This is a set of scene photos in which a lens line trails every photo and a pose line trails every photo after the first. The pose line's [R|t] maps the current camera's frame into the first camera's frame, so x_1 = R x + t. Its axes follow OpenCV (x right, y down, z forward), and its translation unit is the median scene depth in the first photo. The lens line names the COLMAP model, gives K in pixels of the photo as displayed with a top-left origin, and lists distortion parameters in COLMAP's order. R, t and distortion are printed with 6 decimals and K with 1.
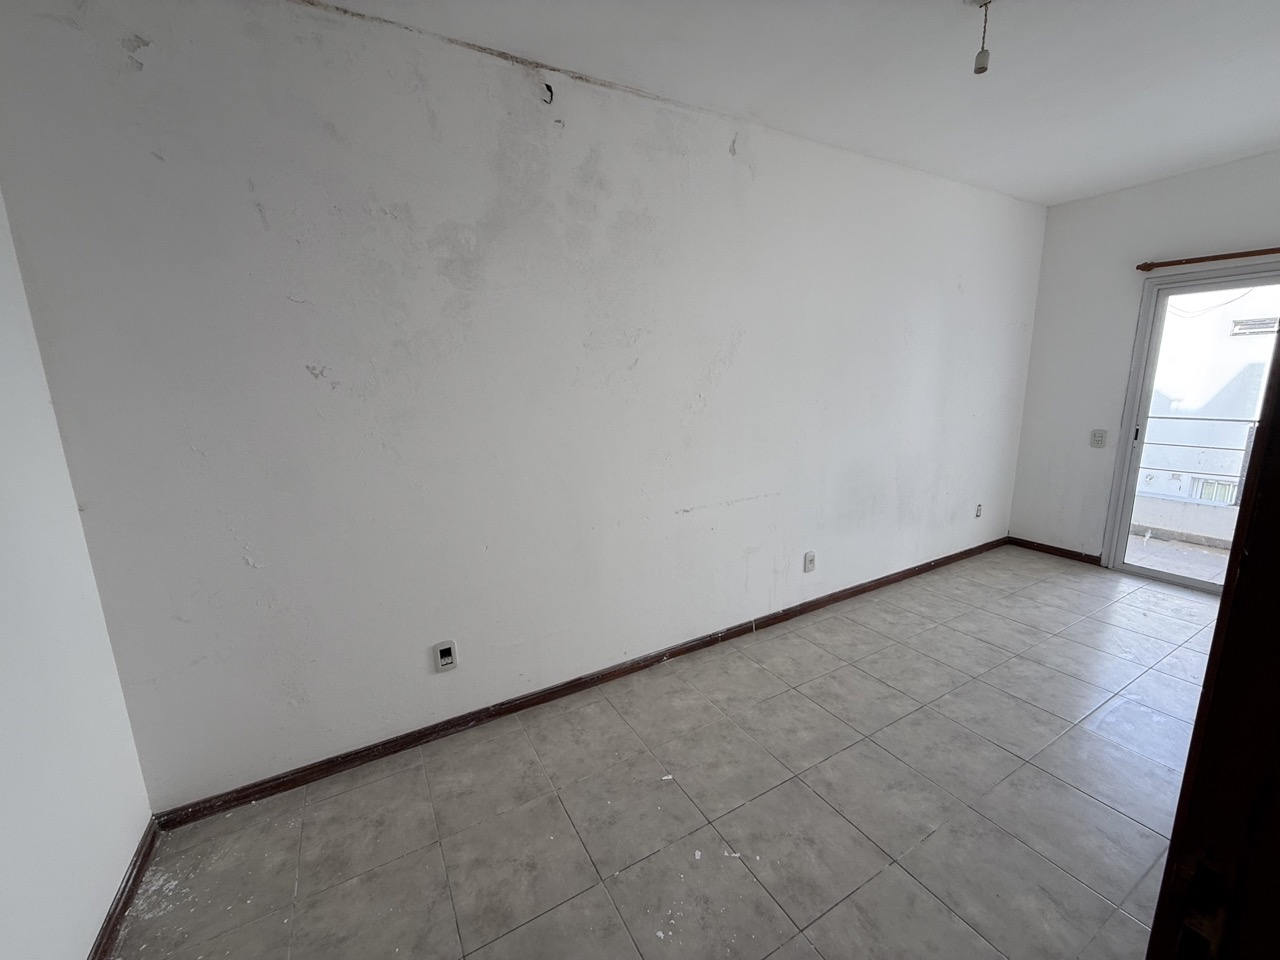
lens RADIAL K [[507.8, 0, 640.3], [0, 507.8, 477.4], [0, 0, 1]] dist [0.000622, -0.000171]
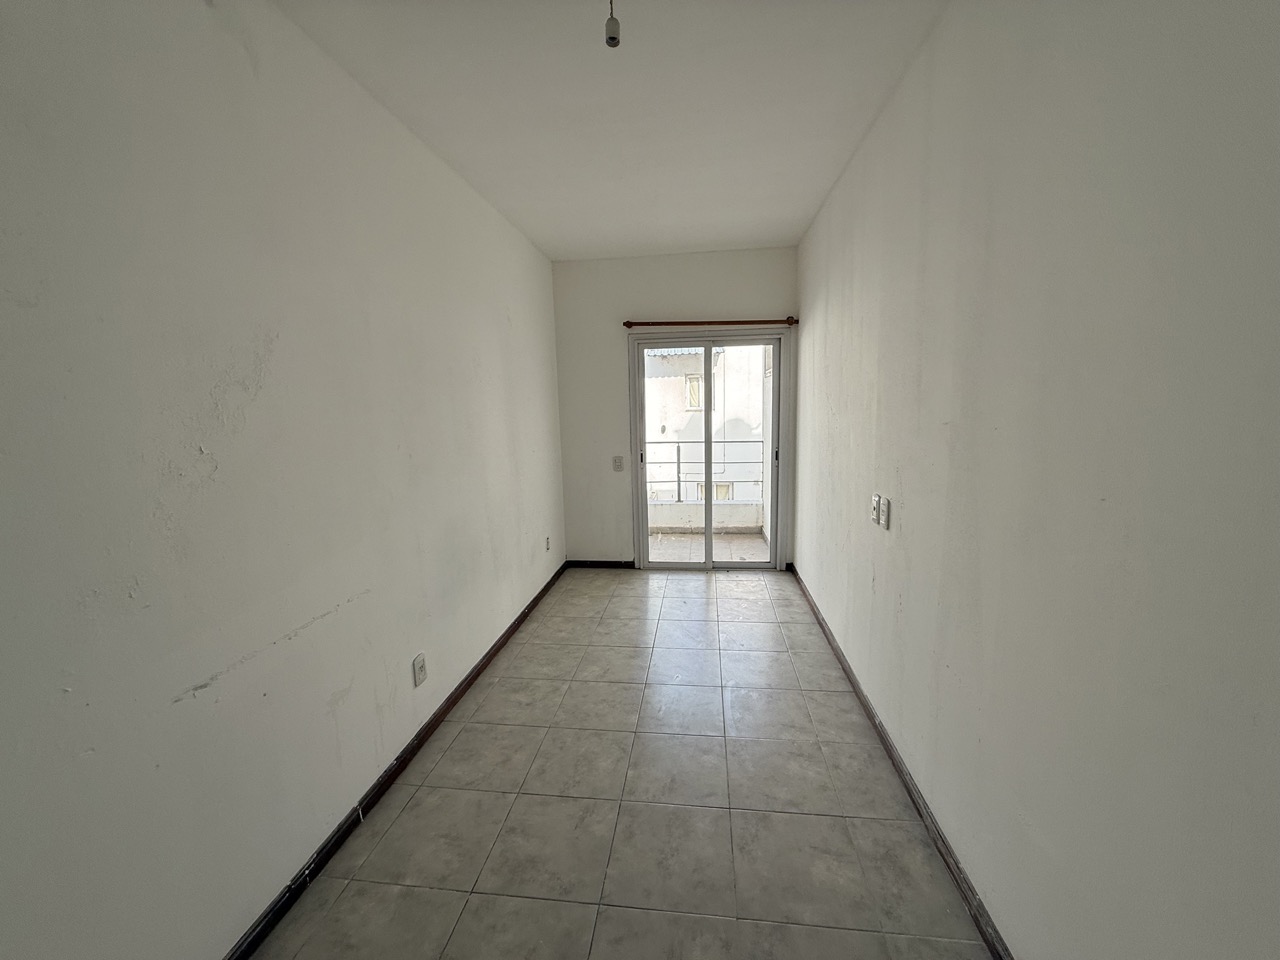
lens RADIAL K [[507.8, 0, 635.4], [0, 507.8, 477.8], [0, 0, 1]] dist [0.000622, -0.000171]
pose [[0.601388, -0.107729, 0.791661, -0.018889], [0.166846, 0.985955, 0.007423, -0.053612], [-0.781341, 0.127621, 0.610916, 0.291680]]
